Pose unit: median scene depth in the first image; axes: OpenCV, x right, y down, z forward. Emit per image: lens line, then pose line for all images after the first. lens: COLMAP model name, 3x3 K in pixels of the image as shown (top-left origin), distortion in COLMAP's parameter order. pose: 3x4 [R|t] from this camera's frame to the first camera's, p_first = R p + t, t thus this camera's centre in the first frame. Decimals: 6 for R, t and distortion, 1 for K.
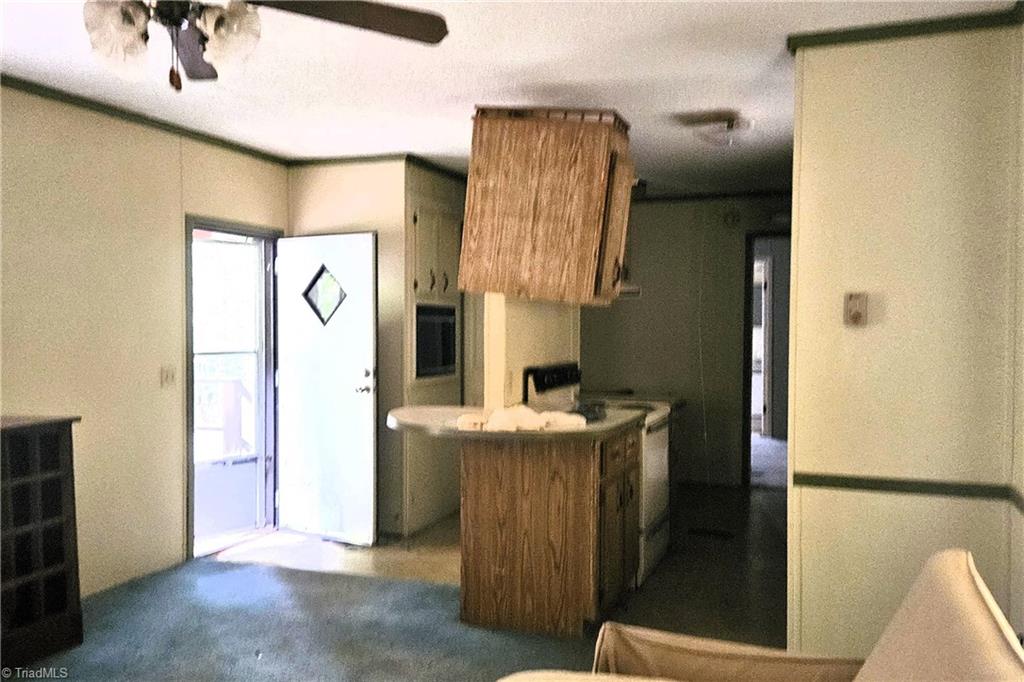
lens RADIAL K [[685.6, 0, 512.0], [0, 685.6, 341.0], [0, 0, 1]] dist [-0.000043, 0.000005]
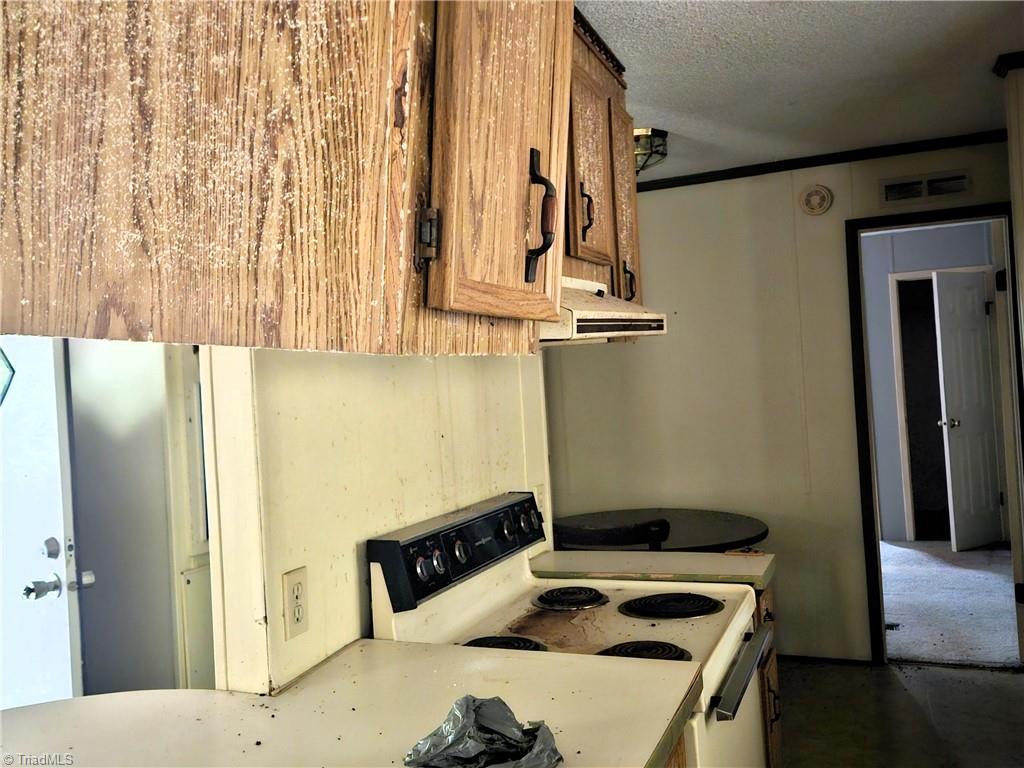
lens RADIAL K [[946.4, 0, 512.0], [0, 946.4, 384.0], [0, 0, 1]] dist [0.075105, 0.001972]
pose [[0.997812, -0.065848, 0.005972, 0.101522], [0.066002, 0.997340, -0.030926, -0.023332], [-0.003920, 0.031253, 0.999504, 0.497991]]
